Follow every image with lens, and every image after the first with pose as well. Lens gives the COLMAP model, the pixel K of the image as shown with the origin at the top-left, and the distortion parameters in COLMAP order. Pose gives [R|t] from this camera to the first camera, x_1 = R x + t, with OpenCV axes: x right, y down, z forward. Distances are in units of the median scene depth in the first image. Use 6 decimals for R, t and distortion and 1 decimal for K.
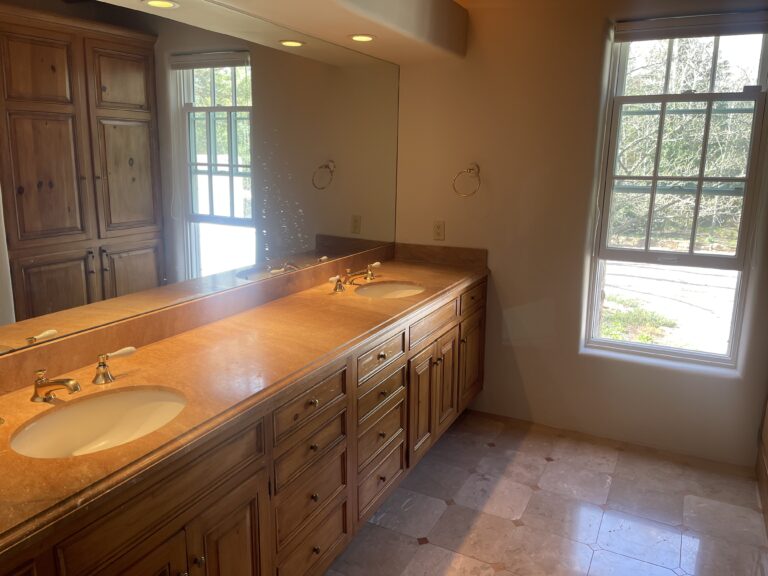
lens RADIAL K [[584.0, 0, 384.0], [0, 584.0, 288.0], [0, 0, 1]] dist [-0.002250, -0.000976]
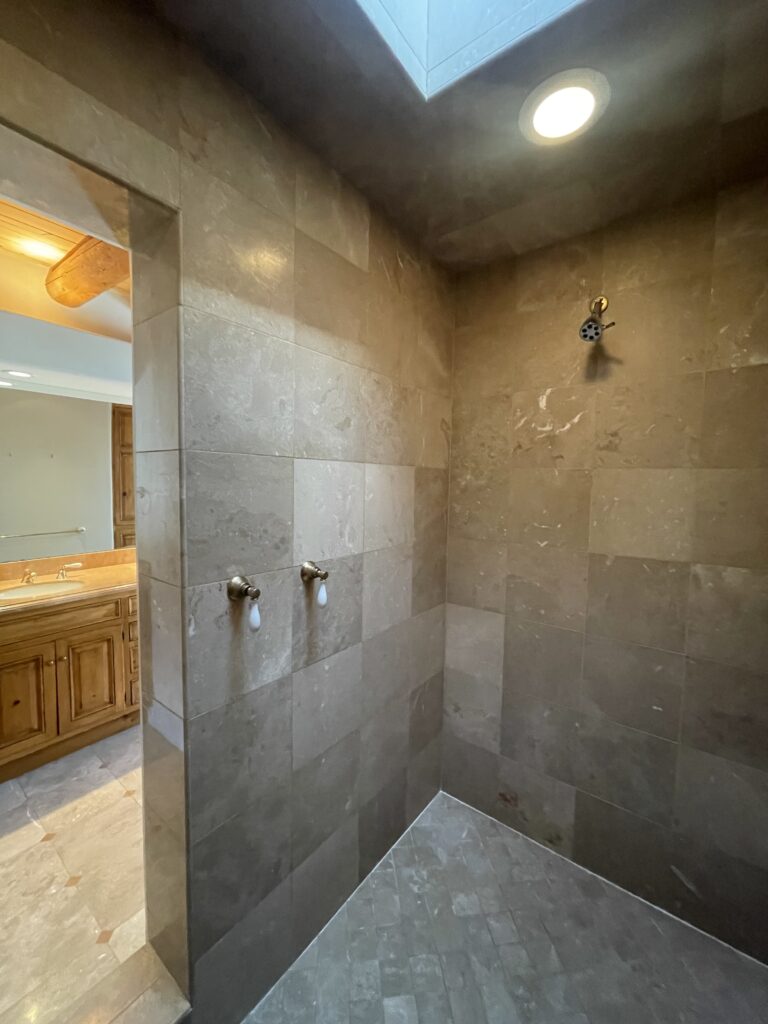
lens RADIAL K [[413.0, 0, 384.0], [0, 413.0, 512.0], [0, 0, 1]] dist [-0.000119, -0.000410]
pose [[0.982764, 0.011855, -0.184484, 0.968948], [-0.037439, 0.990025, -0.135826, 0.085089], [0.181033, 0.140391, 0.973405, -0.286914]]
